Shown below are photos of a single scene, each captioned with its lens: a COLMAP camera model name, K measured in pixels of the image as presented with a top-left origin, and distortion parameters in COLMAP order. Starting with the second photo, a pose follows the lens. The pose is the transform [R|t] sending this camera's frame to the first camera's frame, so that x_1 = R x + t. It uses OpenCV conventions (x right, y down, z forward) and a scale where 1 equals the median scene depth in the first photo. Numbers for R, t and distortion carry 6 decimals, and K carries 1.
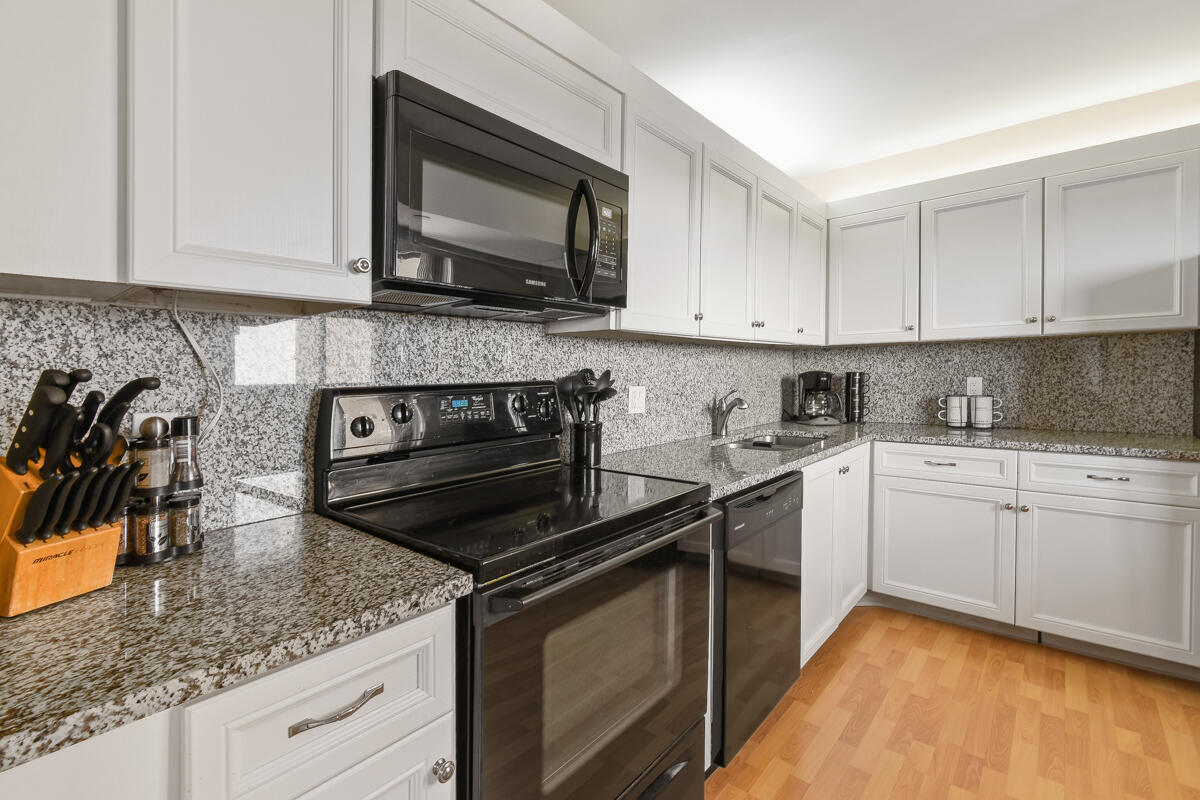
lens RADIAL K [[540.7, 0, 599.9], [0, 540.7, 398.4], [0, 0, 1]] dist [0.000149, 0.000243]
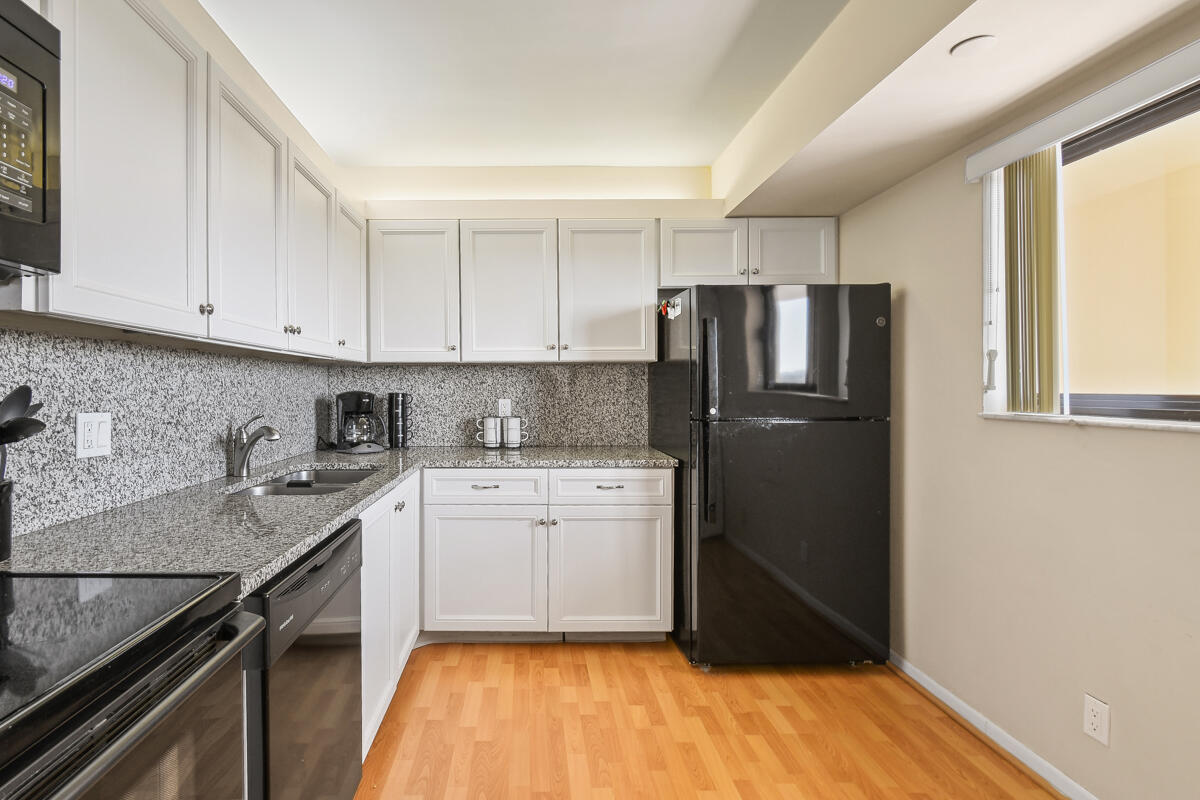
lens RADIAL K [[540.7, 0, 520.1], [0, 540.7, 414.1], [0, 0, 1]] dist [0.000149, 0.000243]
pose [[0.749789, -0.016389, 0.661474, 0.025490], [0.020377, 0.999791, 0.001675, -0.012487], [-0.661363, 0.012223, 0.749966, 0.215755]]
